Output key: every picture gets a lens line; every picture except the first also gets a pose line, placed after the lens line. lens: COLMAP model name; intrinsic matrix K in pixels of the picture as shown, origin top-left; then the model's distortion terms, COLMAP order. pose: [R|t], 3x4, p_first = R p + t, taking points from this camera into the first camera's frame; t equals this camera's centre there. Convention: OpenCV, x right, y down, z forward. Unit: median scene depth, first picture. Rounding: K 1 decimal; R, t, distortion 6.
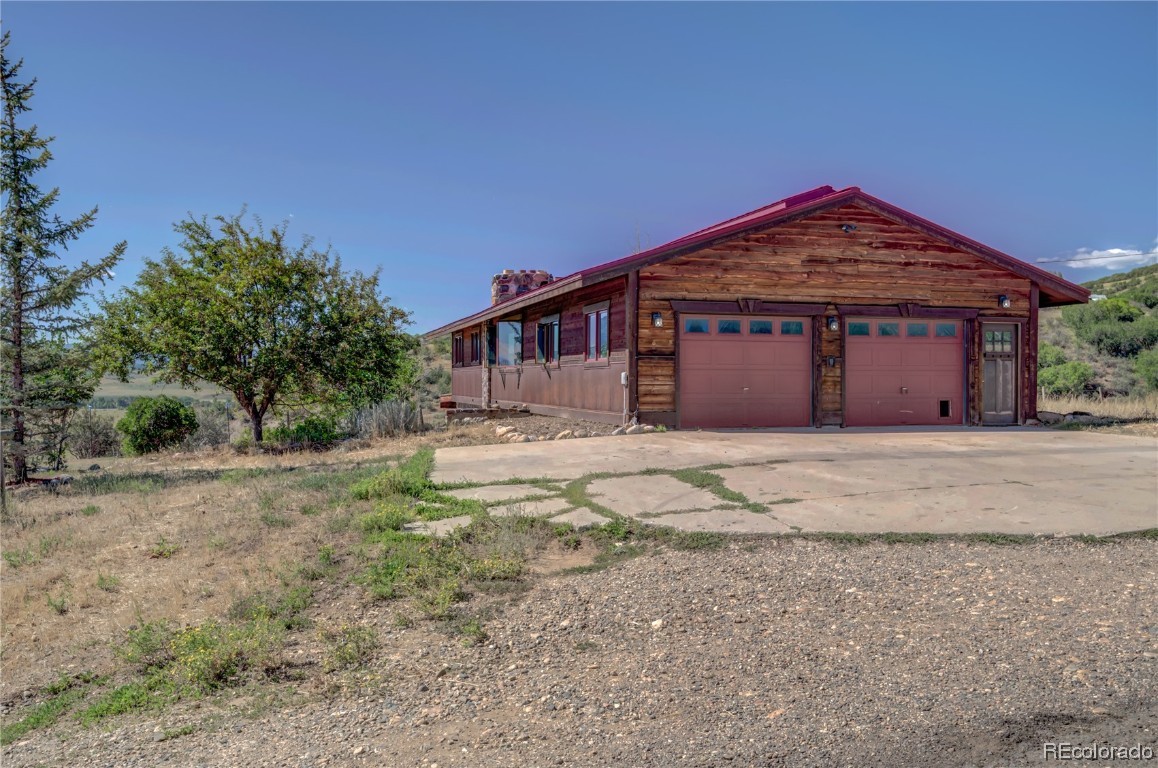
lens RADIAL K [[1005.4, 0, 576.5], [0, 1005.4, 384.6], [0, 0, 1]] dist [-0.015935, 0.001015]
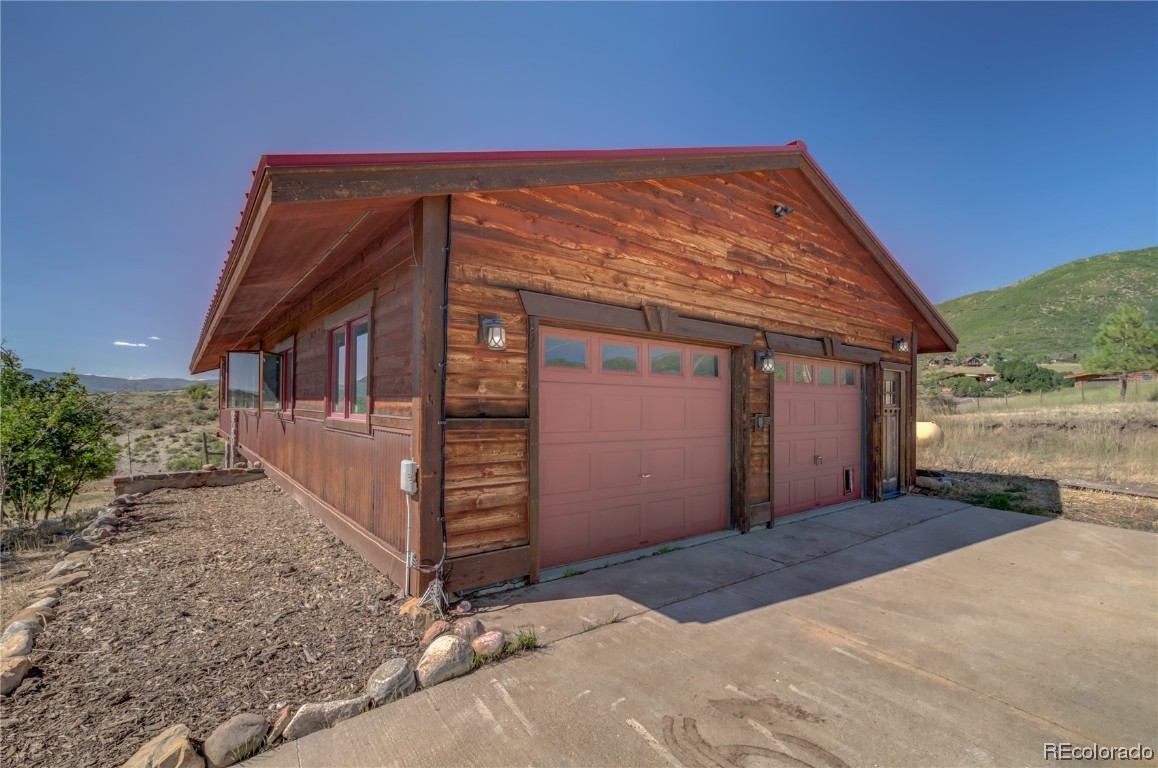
lens RADIAL K [[514.1, 0, 578.2], [0, 514.1, 401.1], [0, 0, 1]] dist [-0.012093, 0.003023]
pose [[0.923249, 0.010619, 0.384055, 0.030537], [-0.007809, 0.999930, -0.008873, -0.033017], [-0.384122, 0.005193, 0.923268, 0.764782]]
